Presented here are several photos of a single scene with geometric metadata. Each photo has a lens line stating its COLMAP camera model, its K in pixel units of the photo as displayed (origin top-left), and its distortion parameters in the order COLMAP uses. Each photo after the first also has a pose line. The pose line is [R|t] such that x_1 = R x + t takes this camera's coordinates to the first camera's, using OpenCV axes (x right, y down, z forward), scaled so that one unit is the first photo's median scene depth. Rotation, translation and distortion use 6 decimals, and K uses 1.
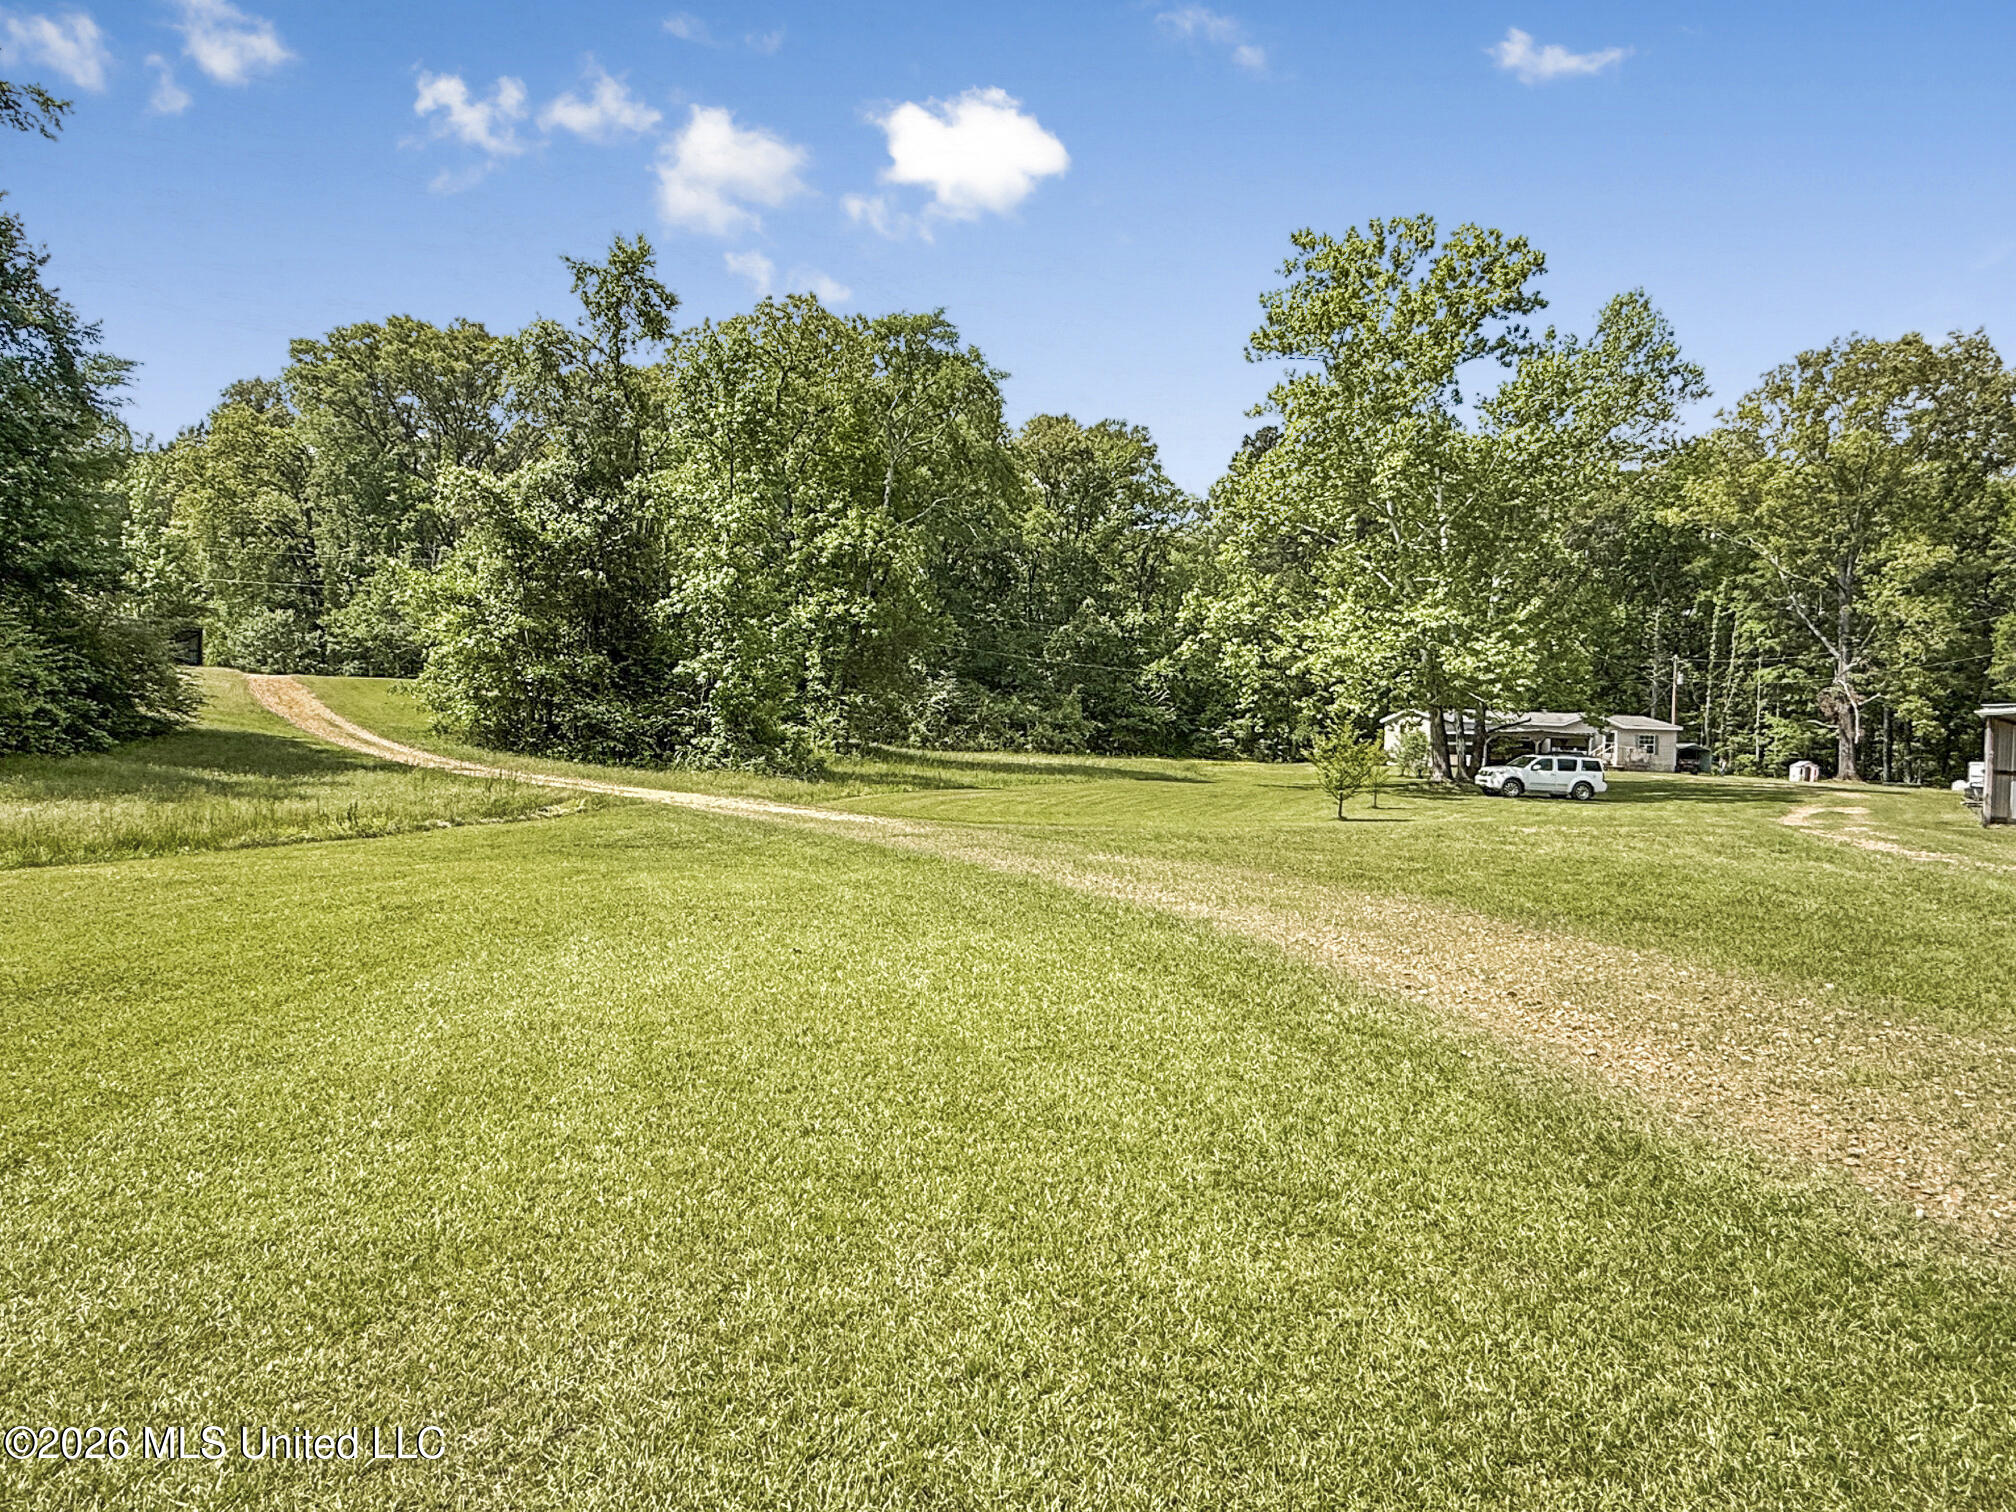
lens RADIAL K [[1238.0, 0, 999.1], [0, 1238.0, 748.2], [0, 0, 1]] dist [0.001893, 0.003933]
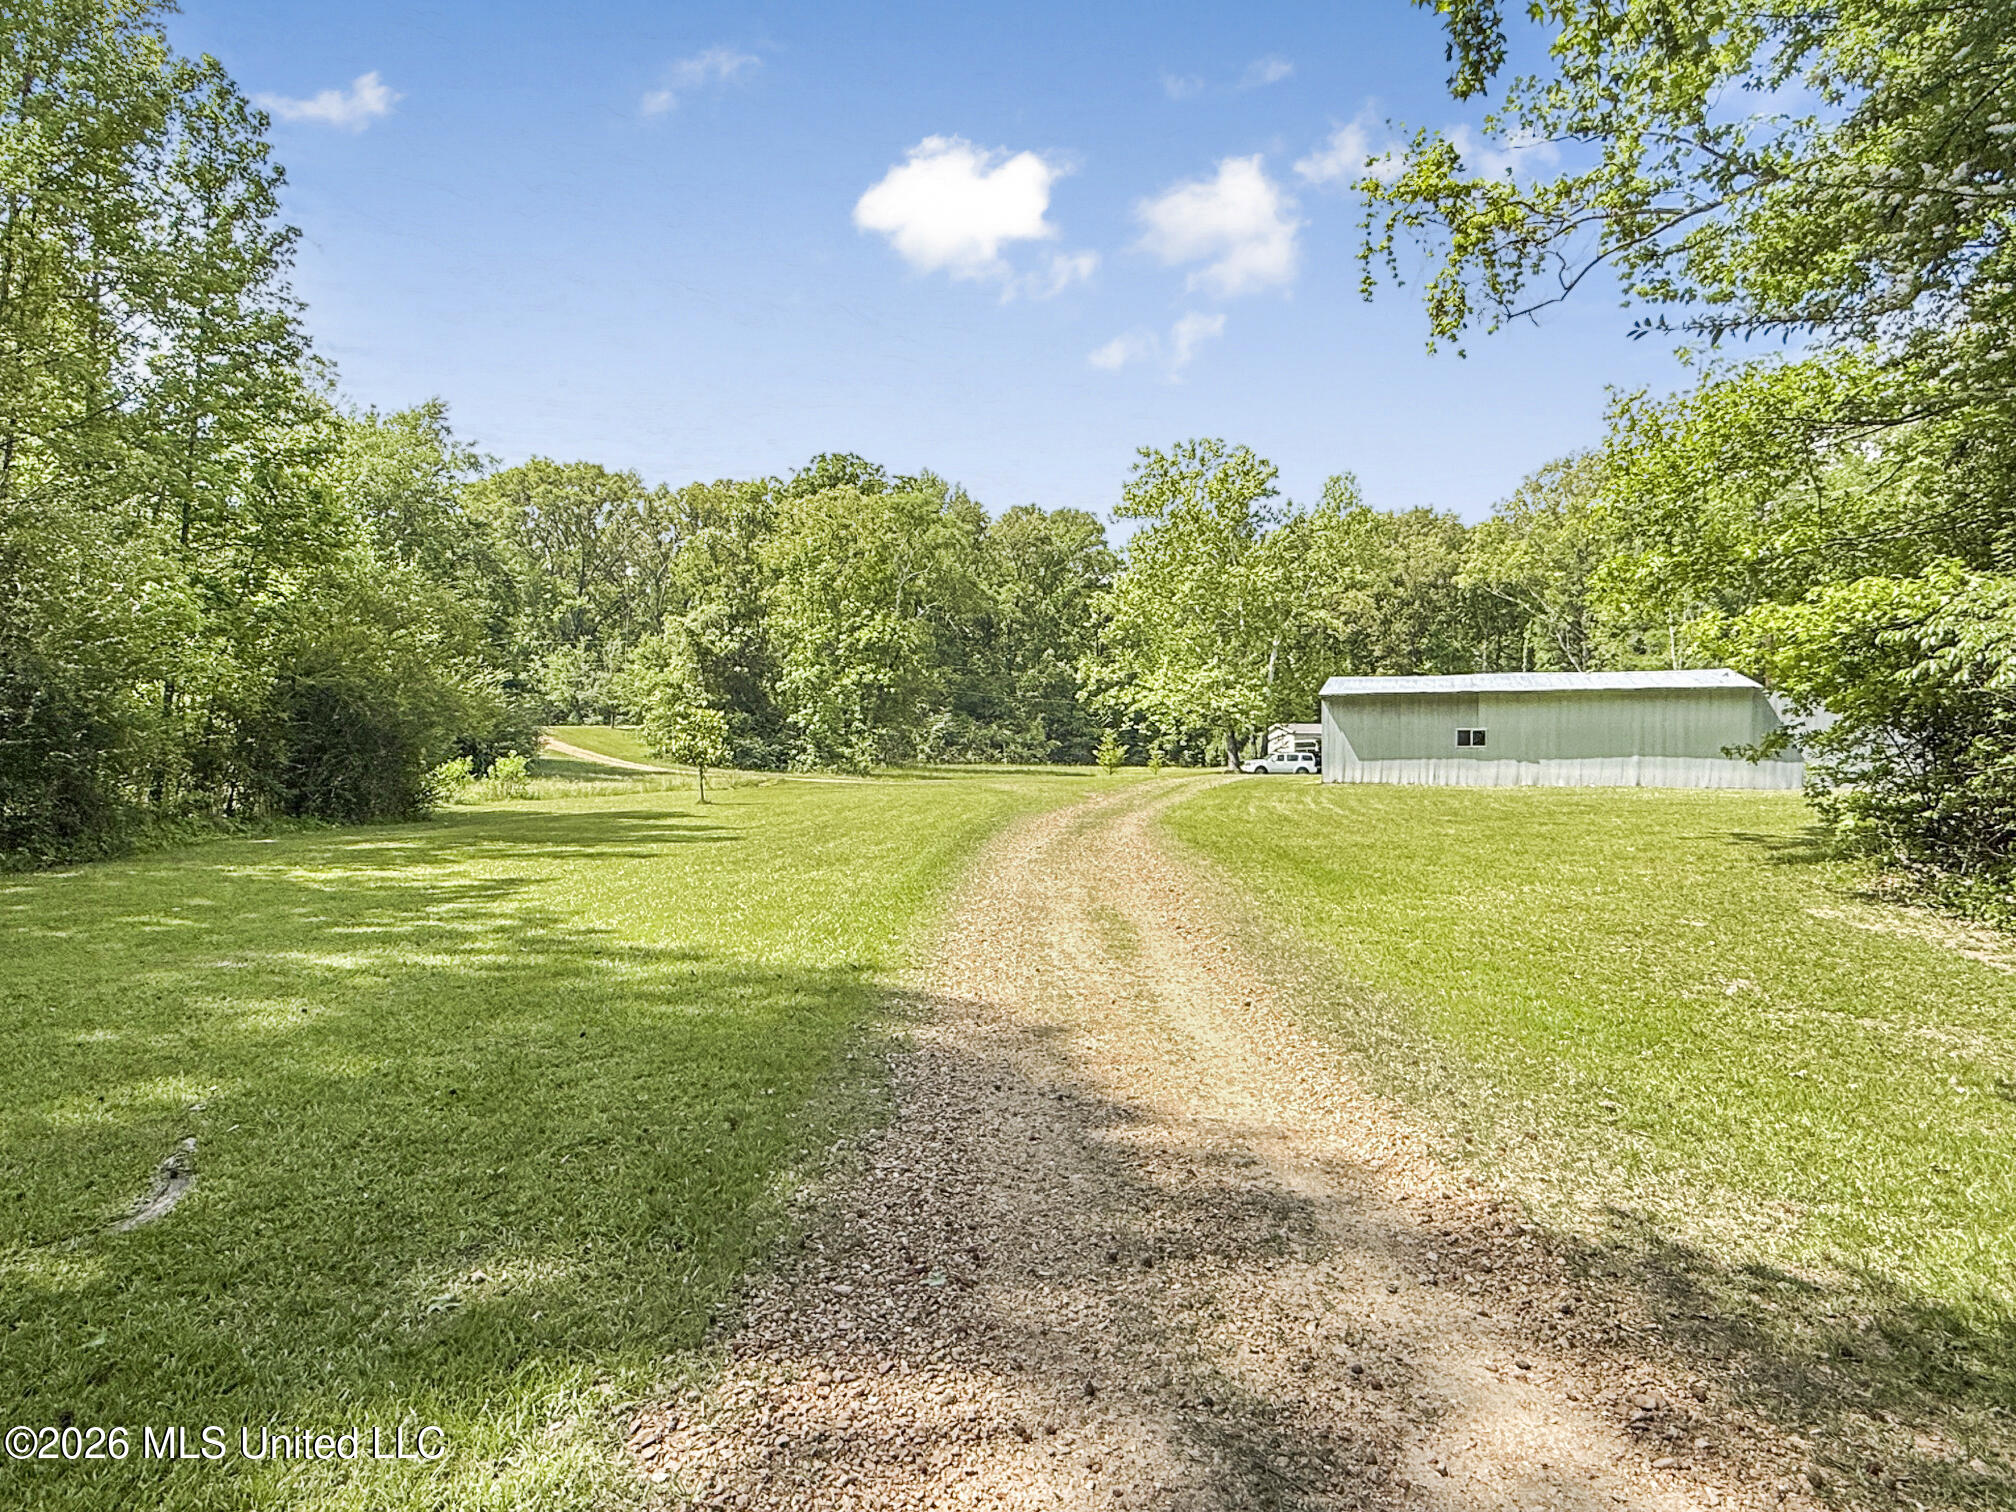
lens RADIAL K [[1238.0, 0, 1010.9], [0, 1238.0, 753.9], [0, 0, 1]] dist [0.001893, 0.003933]
pose [[0.999602, -0.028115, -0.002296, 0.055894], [0.028084, 0.999525, -0.012654, 0.015099], [0.002651, 0.012584, 0.999917, -0.622230]]
